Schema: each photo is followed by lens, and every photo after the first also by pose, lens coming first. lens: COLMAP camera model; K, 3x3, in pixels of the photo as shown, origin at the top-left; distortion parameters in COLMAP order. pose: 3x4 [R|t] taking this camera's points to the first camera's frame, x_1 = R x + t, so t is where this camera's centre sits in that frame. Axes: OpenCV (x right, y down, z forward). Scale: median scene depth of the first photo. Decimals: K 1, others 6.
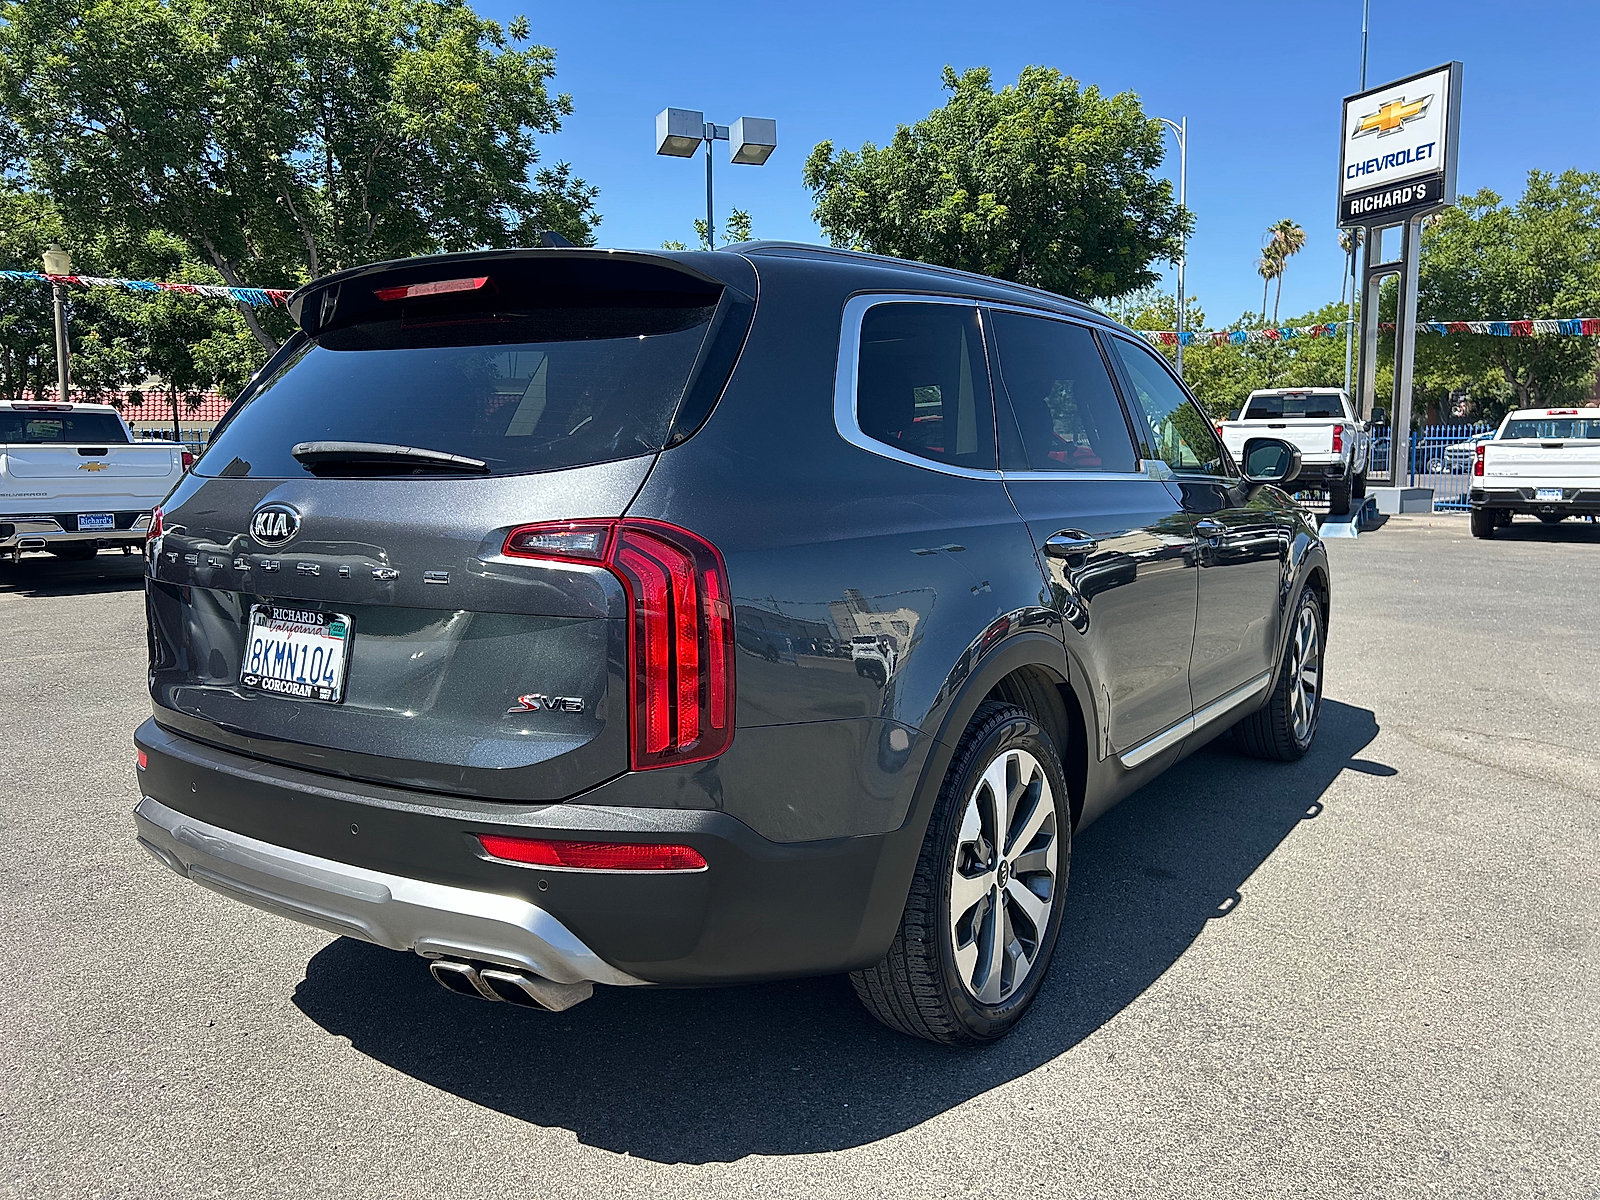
lens RADIAL K [[1225.4, 0, 801.0], [0, 1225.4, 595.3], [0, 0, 1]] dist [0.032729, -0.033146]
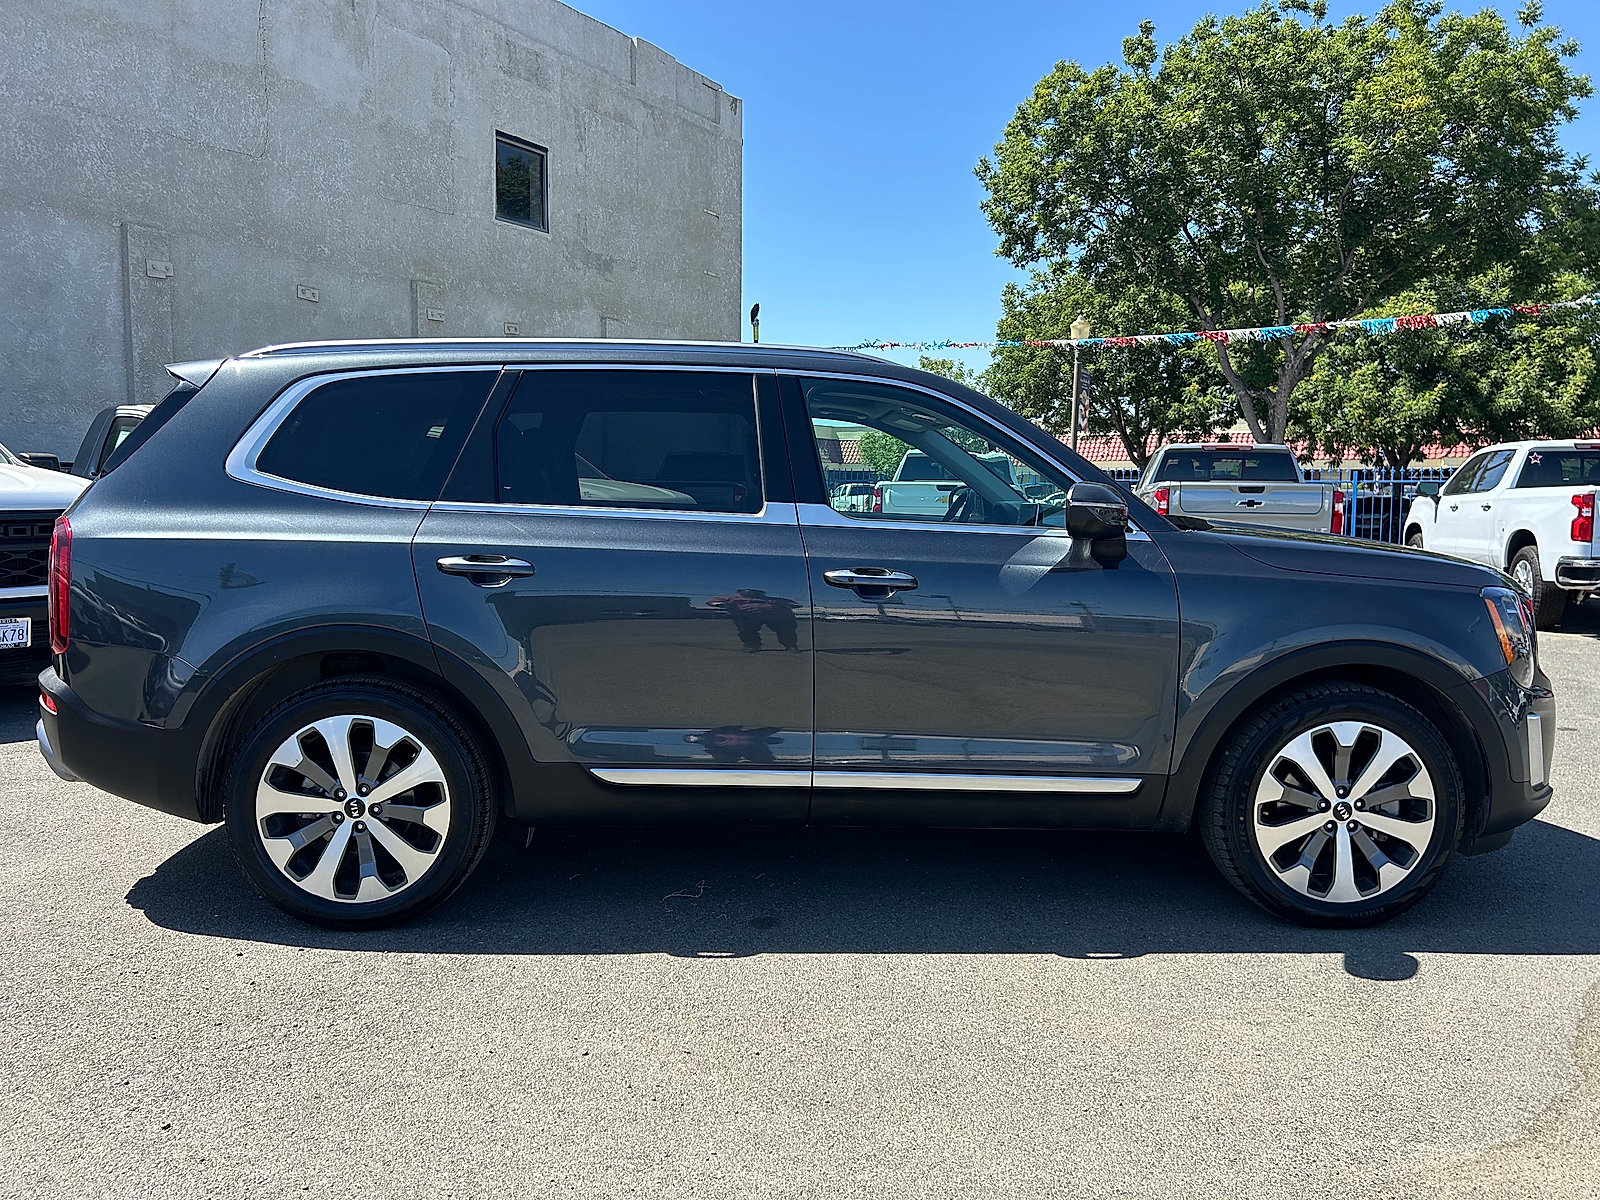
lens RADIAL K [[1225.4, 0, 804.5], [0, 1225.4, 601.3], [0, 0, 1]] dist [0.032729, -0.033146]
pose [[0.576202, 0.086057, -0.812764, 0.254101], [-0.106064, 0.993905, 0.030044, -0.014774], [0.810396, 0.068893, 0.581818, 0.101766]]
